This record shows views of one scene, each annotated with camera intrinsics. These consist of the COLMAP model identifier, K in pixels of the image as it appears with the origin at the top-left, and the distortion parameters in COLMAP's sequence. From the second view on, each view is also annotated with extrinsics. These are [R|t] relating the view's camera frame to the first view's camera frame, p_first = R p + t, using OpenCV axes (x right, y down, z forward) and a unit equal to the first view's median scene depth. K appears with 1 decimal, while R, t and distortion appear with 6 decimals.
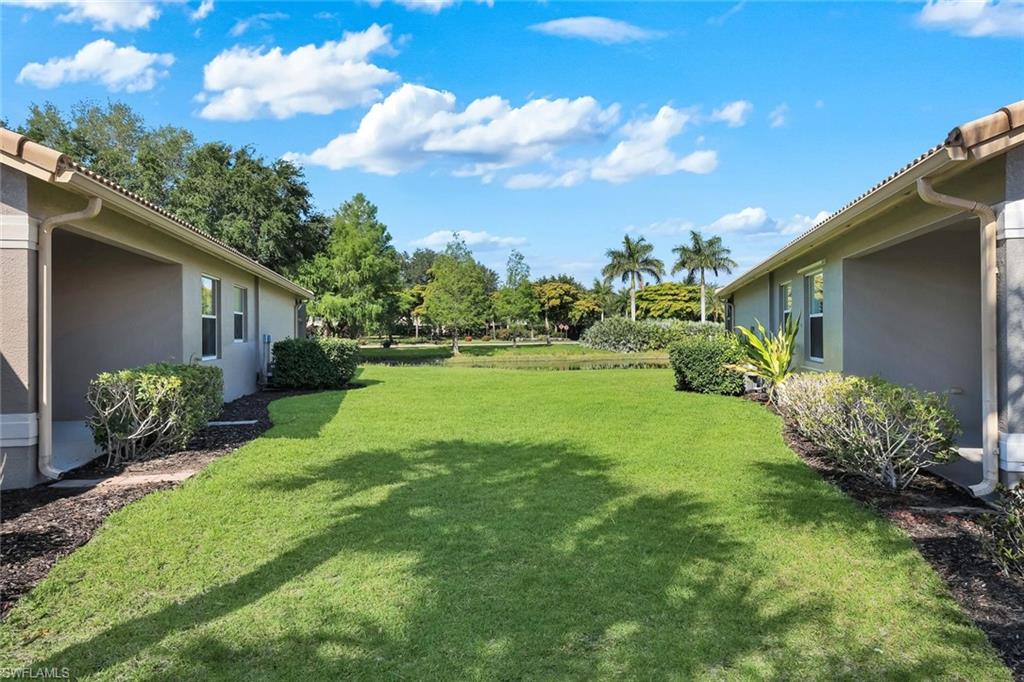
lens RADIAL K [[600.7, 0, 518.5], [0, 600.7, 339.2], [0, 0, 1]] dist [0.005145, -0.000130]
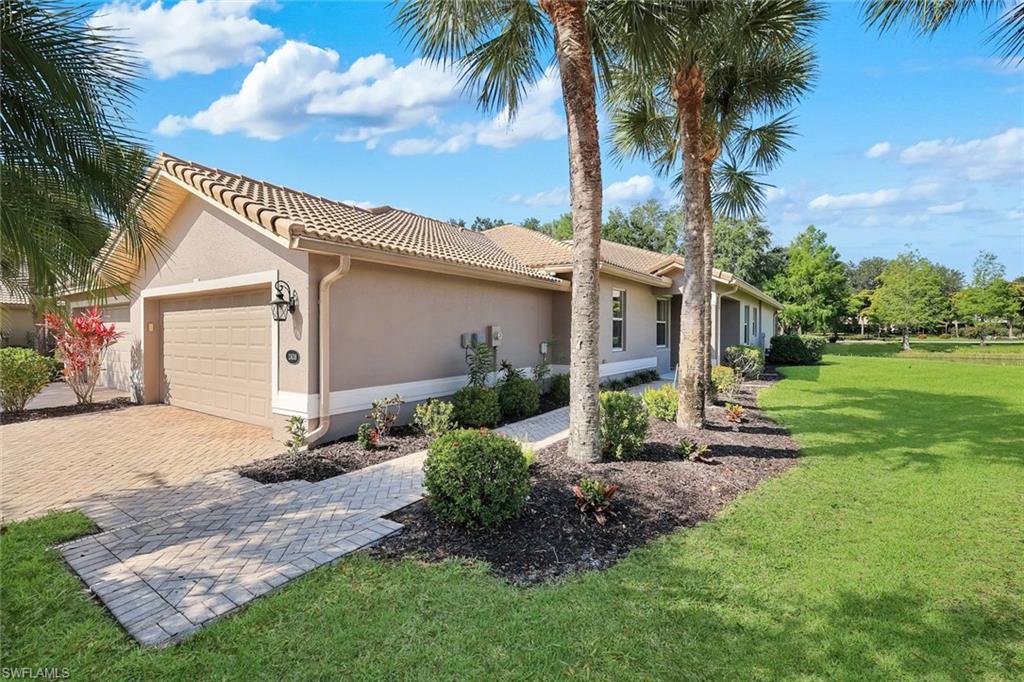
lens RADIAL K [[453.8, 0, 511.7], [0, 453.8, 333.2], [0, 0, 1]] dist [0.006481, 0.000279]
pose [[0.682336, 0.008930, -0.730985, 0.017492], [-0.010868, 0.999939, 0.002071, -0.000111], [0.730958, 0.006532, 0.682391, -0.144377]]
